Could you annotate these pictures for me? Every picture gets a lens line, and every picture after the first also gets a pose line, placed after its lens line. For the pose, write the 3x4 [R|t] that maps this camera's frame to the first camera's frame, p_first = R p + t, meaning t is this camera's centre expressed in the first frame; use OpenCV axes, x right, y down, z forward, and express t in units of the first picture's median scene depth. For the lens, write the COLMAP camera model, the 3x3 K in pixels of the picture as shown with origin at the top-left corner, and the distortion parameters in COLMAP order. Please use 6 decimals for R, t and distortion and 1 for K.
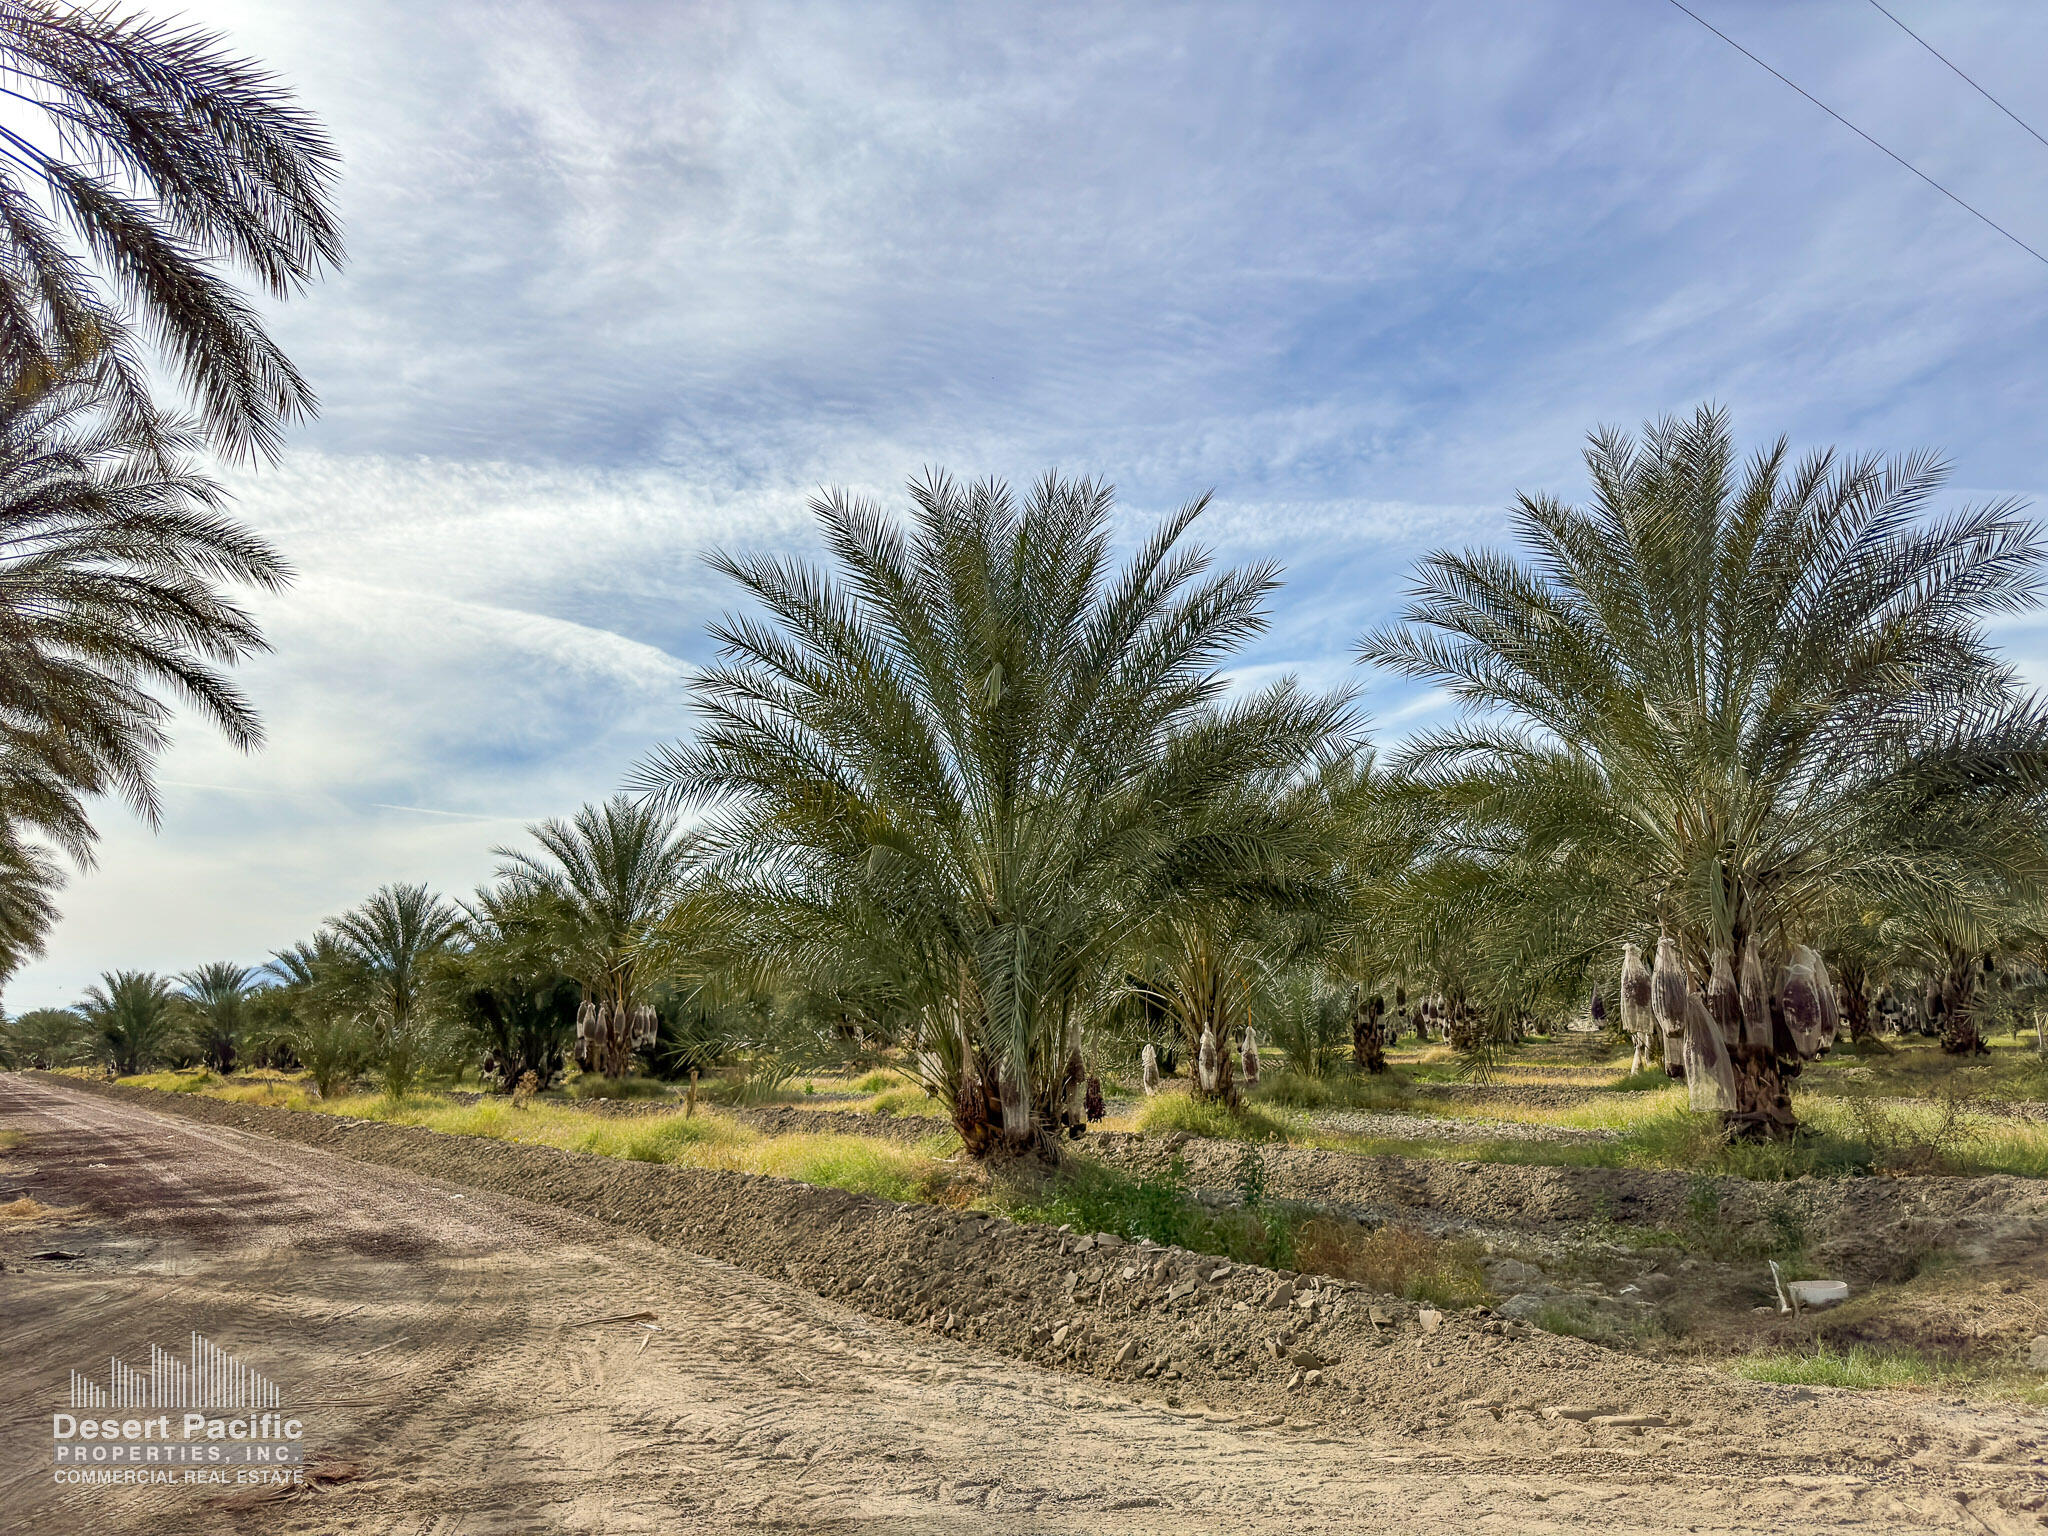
lens RADIAL K [[1433.4, 0, 1027.0], [0, 1433.4, 777.0], [0, 0, 1]] dist [0.071203, -0.088978]
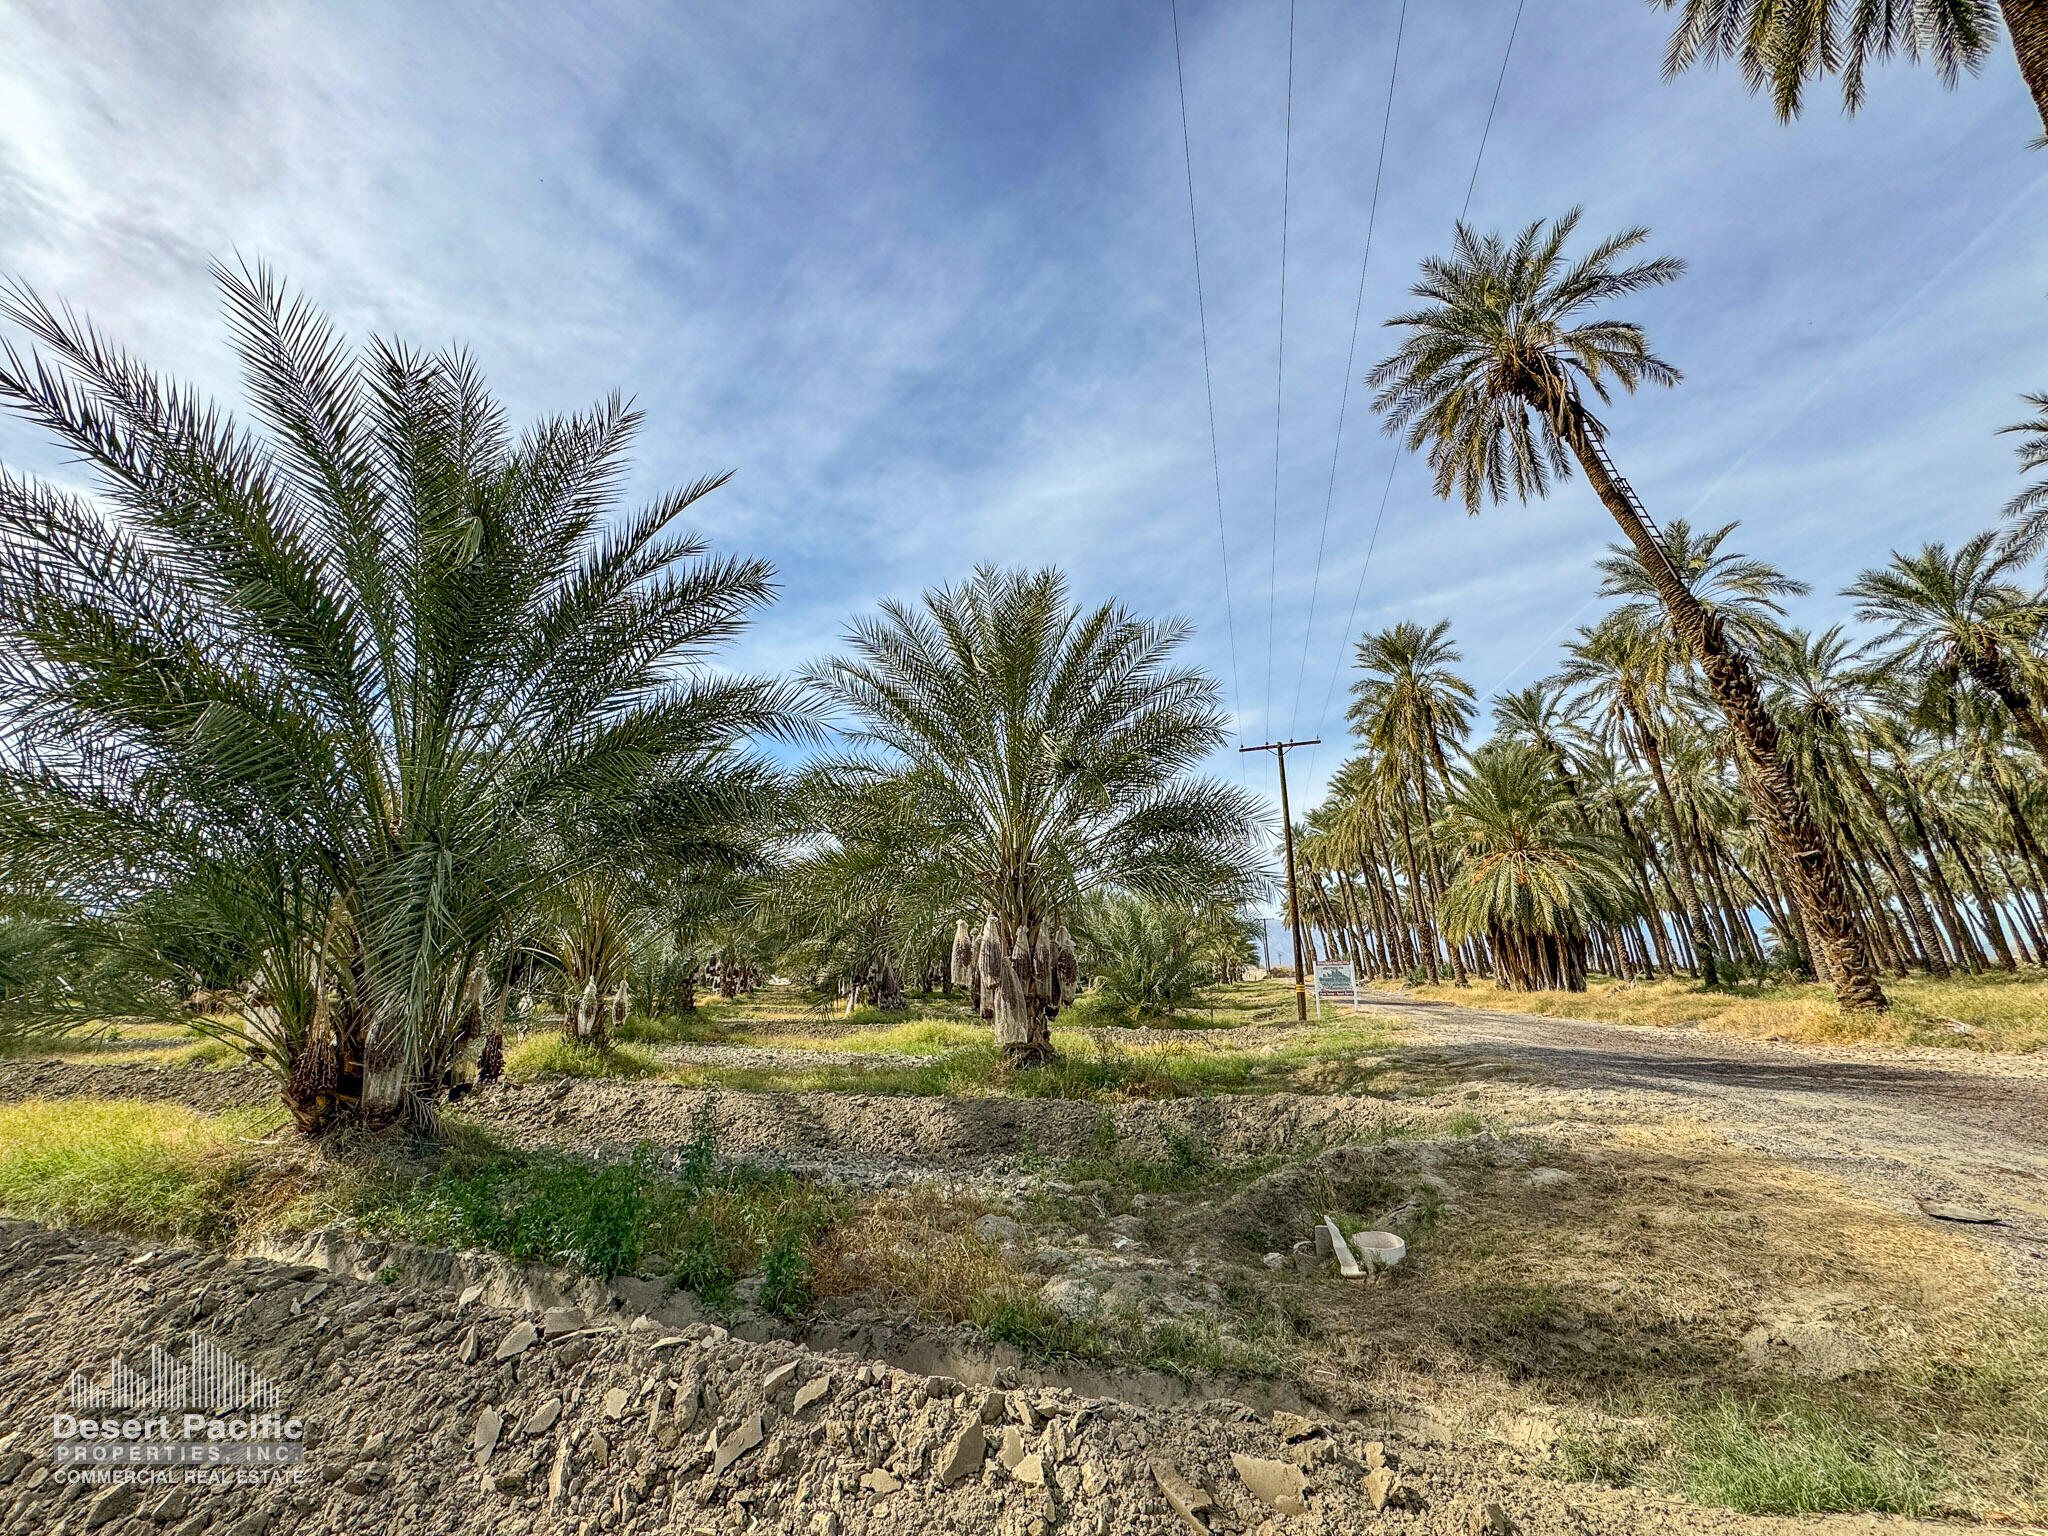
lens RADIAL K [[811.7, 0, 1024.1], [0, 811.7, 764.0], [0, 0, 1]] dist [-0.004227, 0.000537]
pose [[0.791491, 0.169207, 0.587291, -0.018951], [-0.114062, 0.984925, -0.130049, 0.066687], [-0.600443, 0.035945, 0.798859, 0.364583]]
